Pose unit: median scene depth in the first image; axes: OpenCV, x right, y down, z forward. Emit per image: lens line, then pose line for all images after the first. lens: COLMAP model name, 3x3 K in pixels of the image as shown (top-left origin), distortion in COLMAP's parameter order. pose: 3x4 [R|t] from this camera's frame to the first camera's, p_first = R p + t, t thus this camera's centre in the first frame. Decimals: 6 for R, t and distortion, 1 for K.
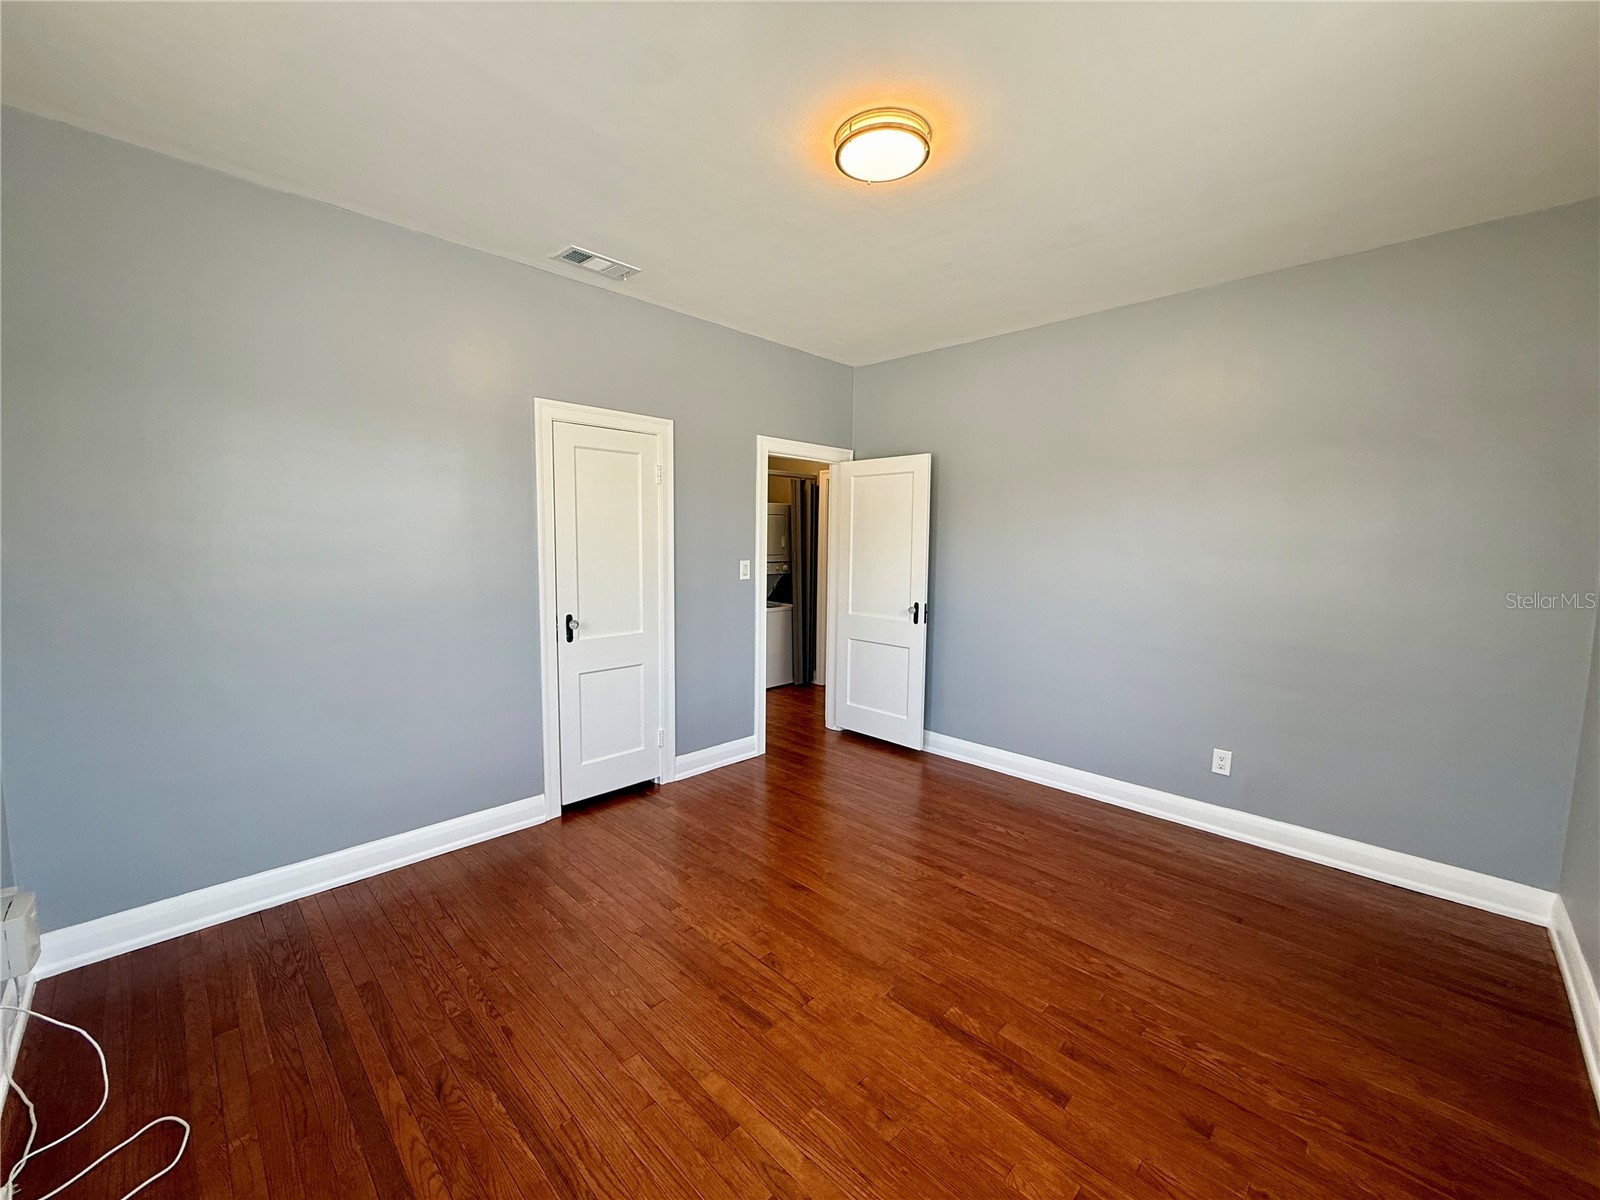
lens RADIAL K [[639.0, 0, 804.5], [0, 639.0, 595.3], [0, 0, 1]] dist [0.000411, 0.000234]
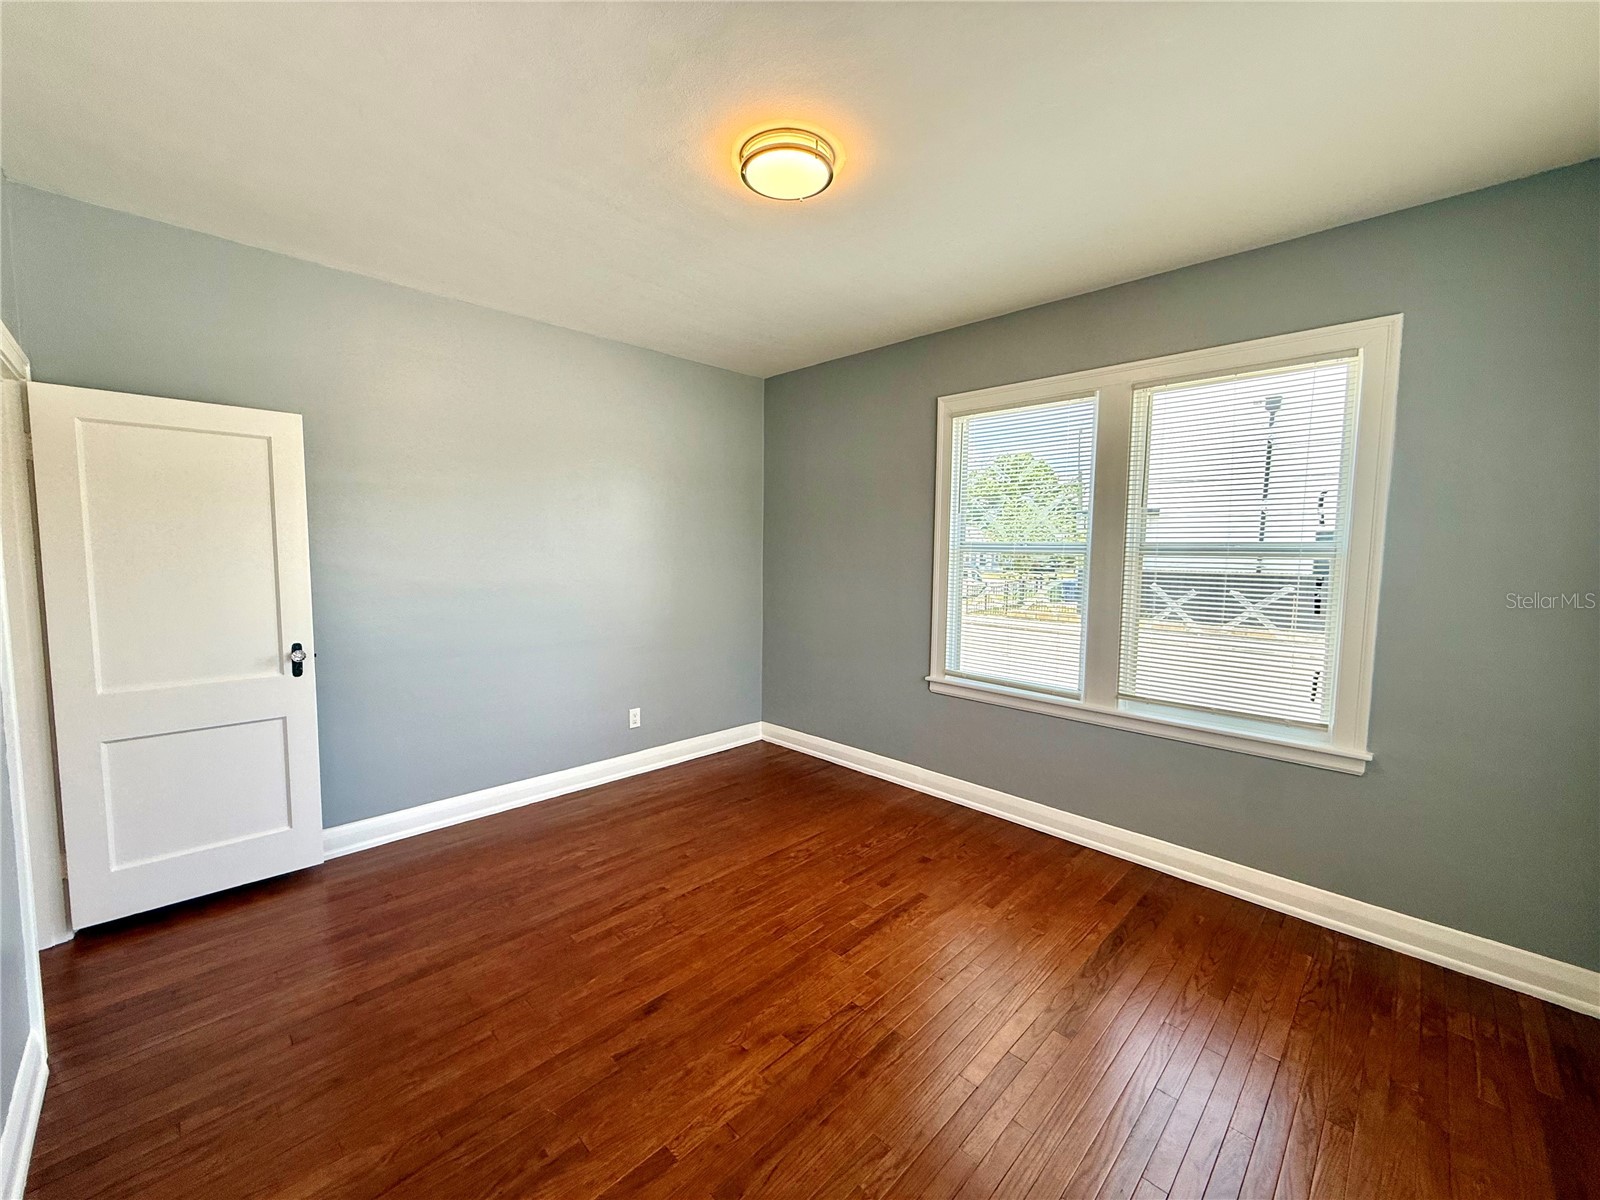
lens RADIAL K [[649.6, 0, 763.9], [0, 649.6, 600.6], [0, 0, 1]] dist [0.000338, 0.000072]
pose [[0.024165, -0.094214, 0.995259, -0.667755], [0.078936, 0.992621, 0.092048, -0.079846], [-0.996587, 0.076338, 0.031423, 0.732247]]
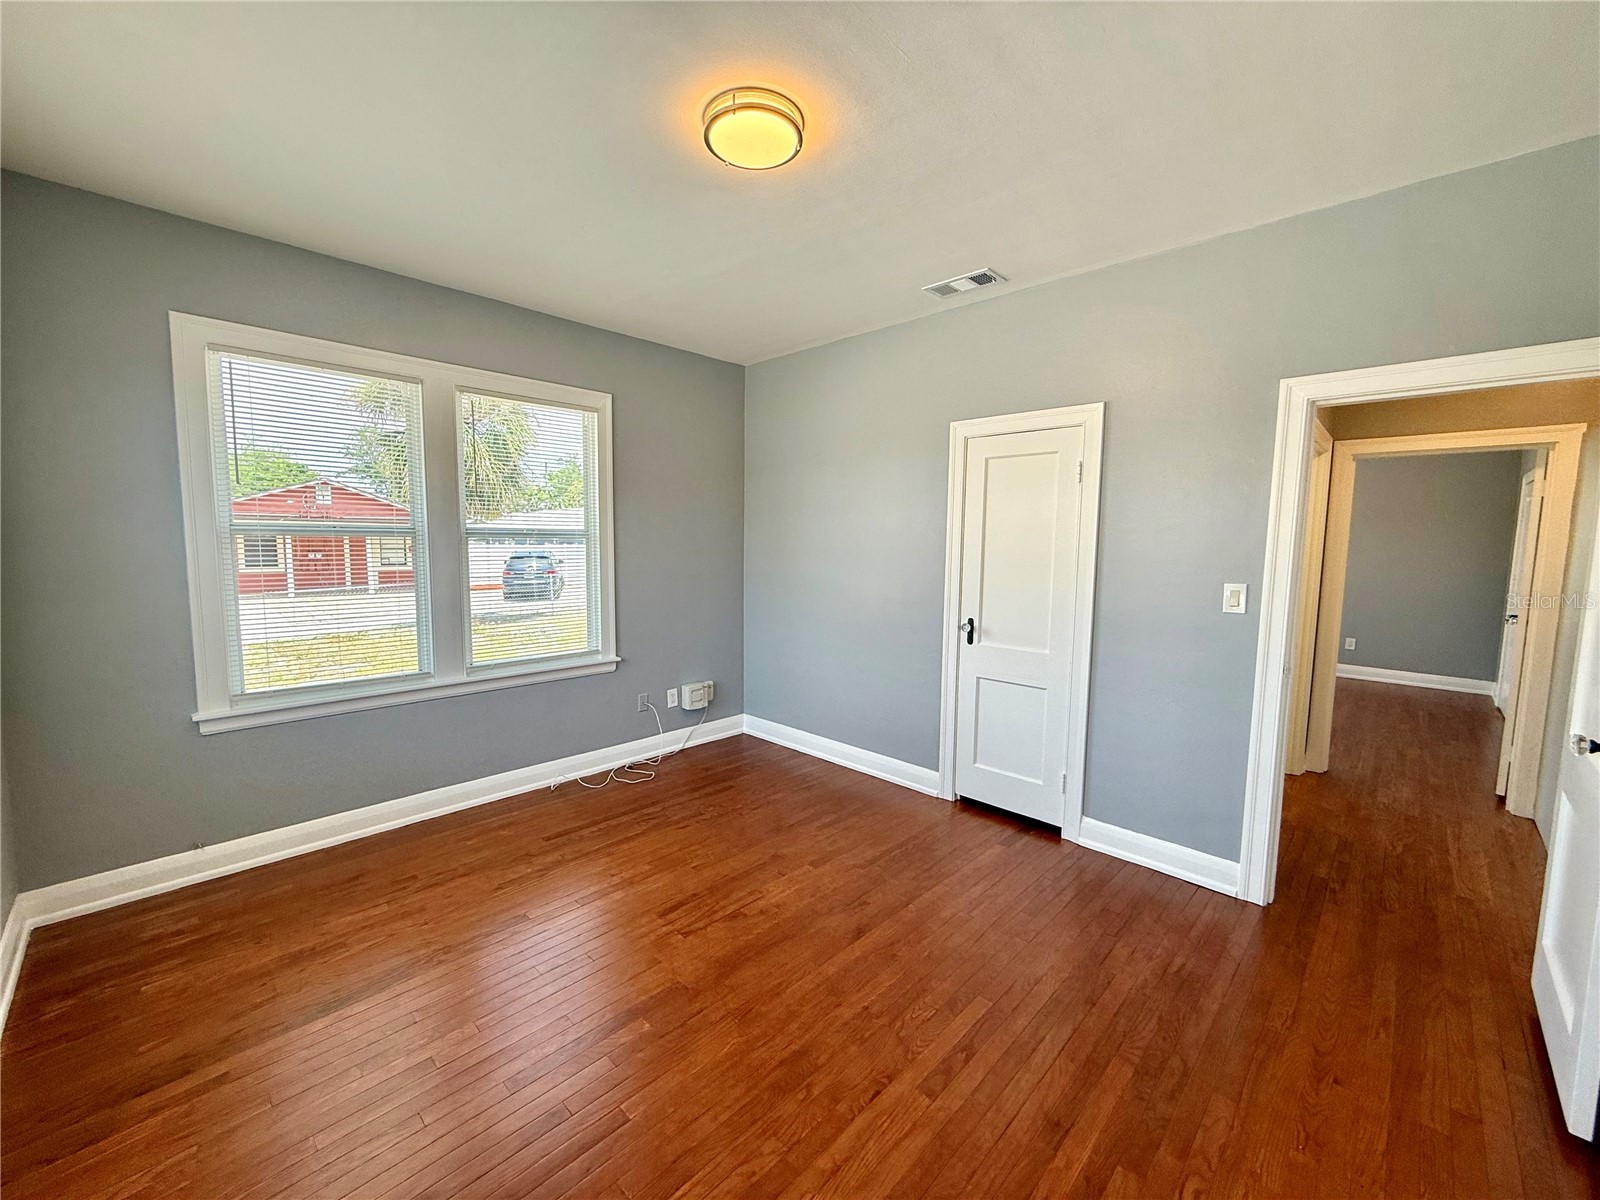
lens RADIAL K [[622.2, 0, 763.8], [0, 622.2, 591.9], [0, 0, 1]] dist [0.000594, 0.000455]
pose [[-0.010652, 0.071248, -0.997402, 0.756071], [-0.102042, 0.992174, 0.071964, -0.059630], [0.994723, 0.102544, -0.003299, 0.748145]]
